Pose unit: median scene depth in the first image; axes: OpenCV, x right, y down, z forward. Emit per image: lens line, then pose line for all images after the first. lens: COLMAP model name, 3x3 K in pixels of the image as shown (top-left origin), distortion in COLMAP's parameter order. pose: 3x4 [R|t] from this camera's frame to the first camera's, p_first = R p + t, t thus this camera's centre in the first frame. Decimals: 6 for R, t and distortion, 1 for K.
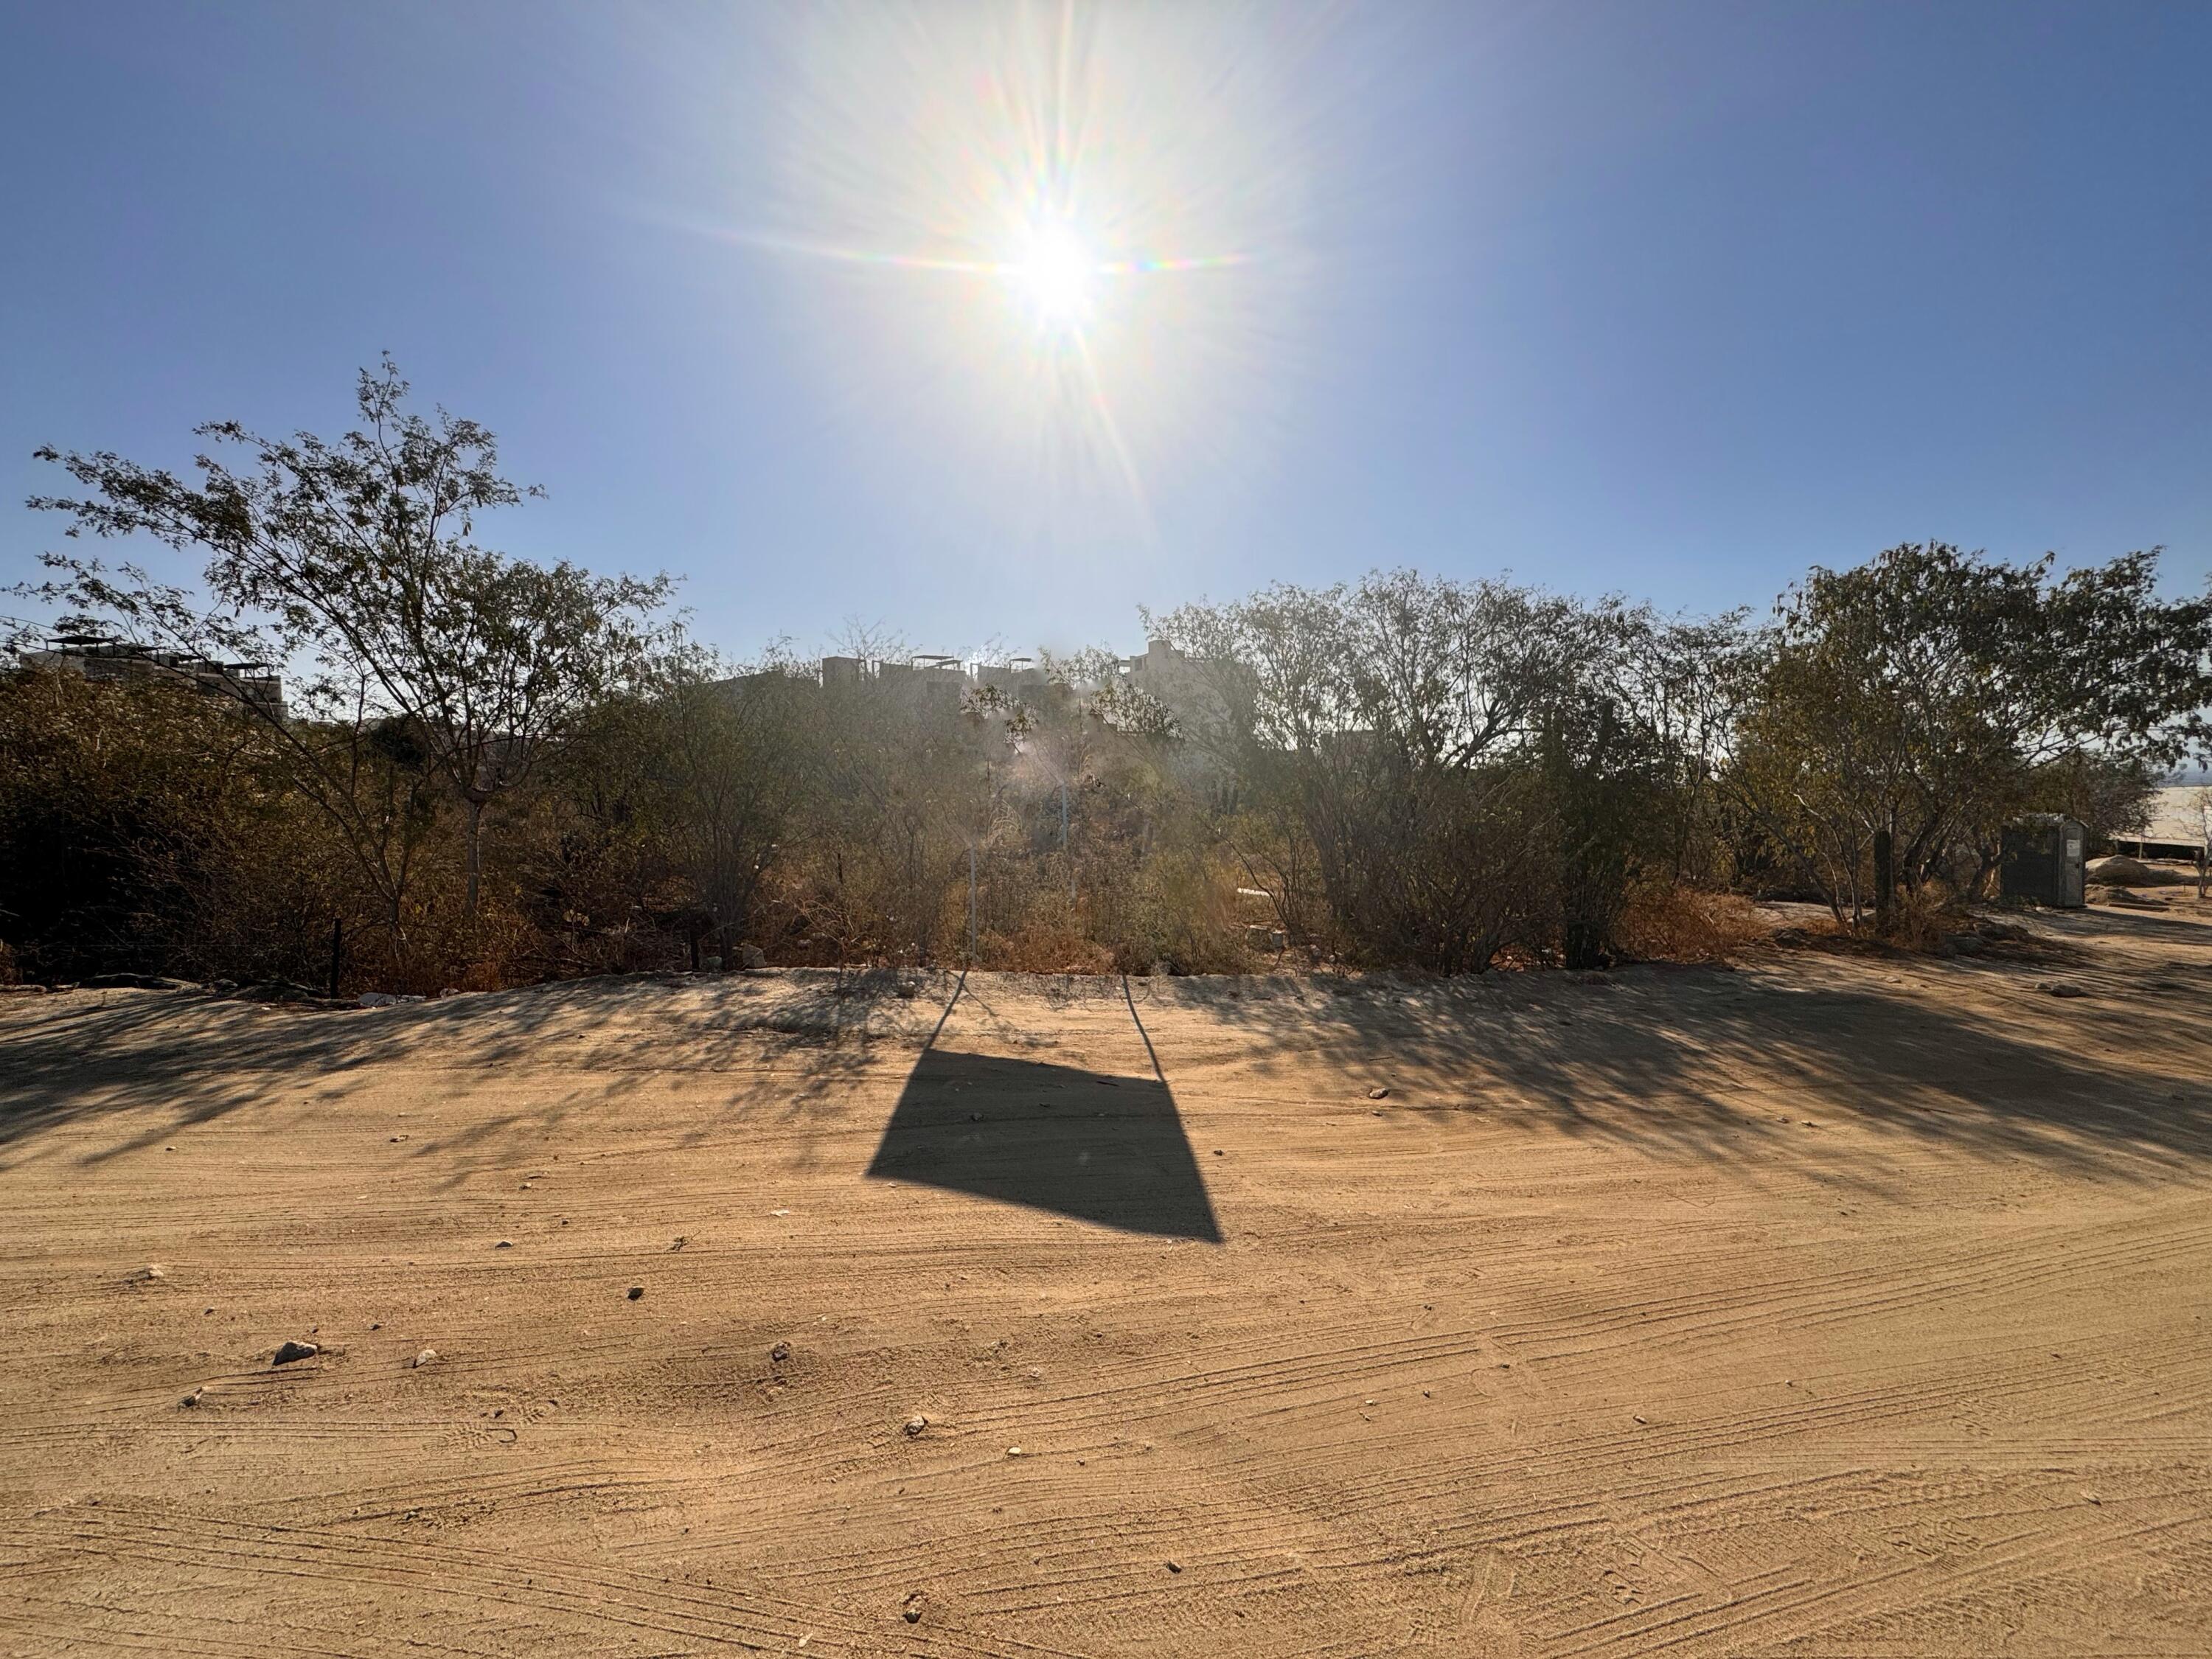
lens RADIAL K [[974.1, 0, 1106.0], [0, 974.1, 829.5], [0, 0, 1]] dist [0.001260, 0.000165]
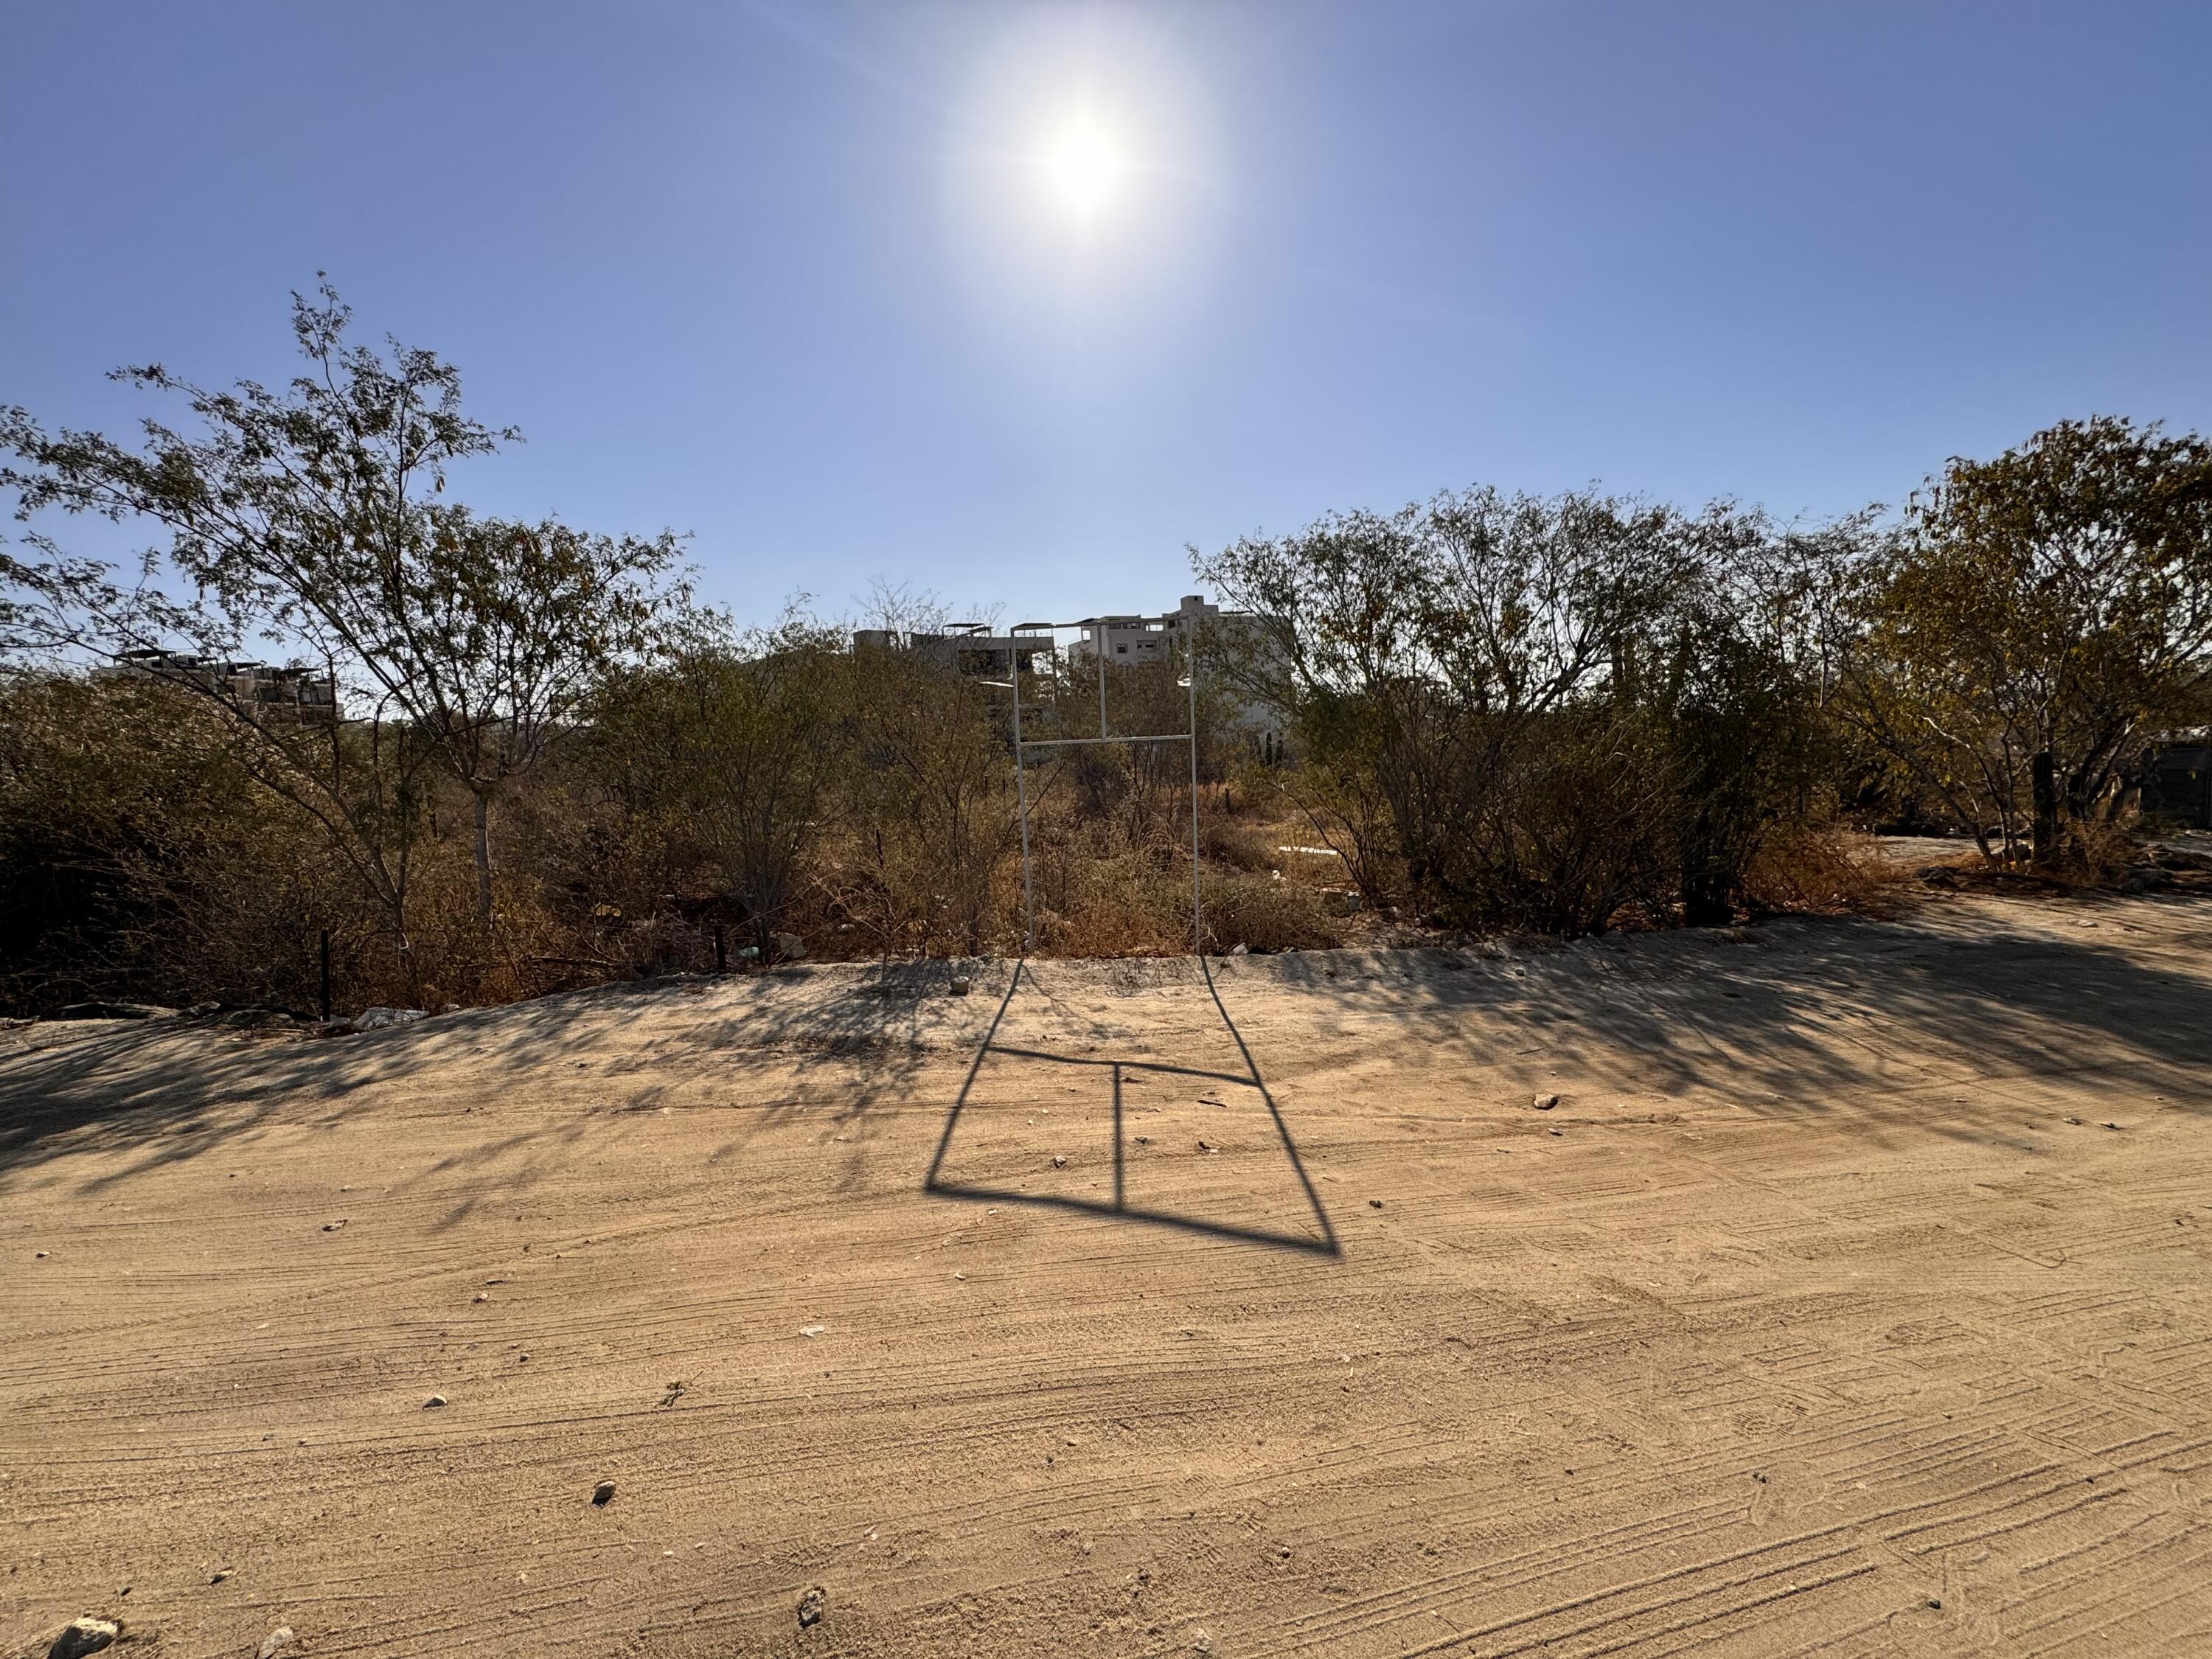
lens RADIAL K [[988.5, 0, 1088.2], [0, 988.5, 825.0], [0, 0, 1]] dist [-0.000298, -0.000059]
pose [[0.997238, -0.044137, -0.059732, -0.031631], [0.046044, 0.998460, 0.030943, -0.000789], [0.058275, -0.033608, 0.997735, 0.136230]]
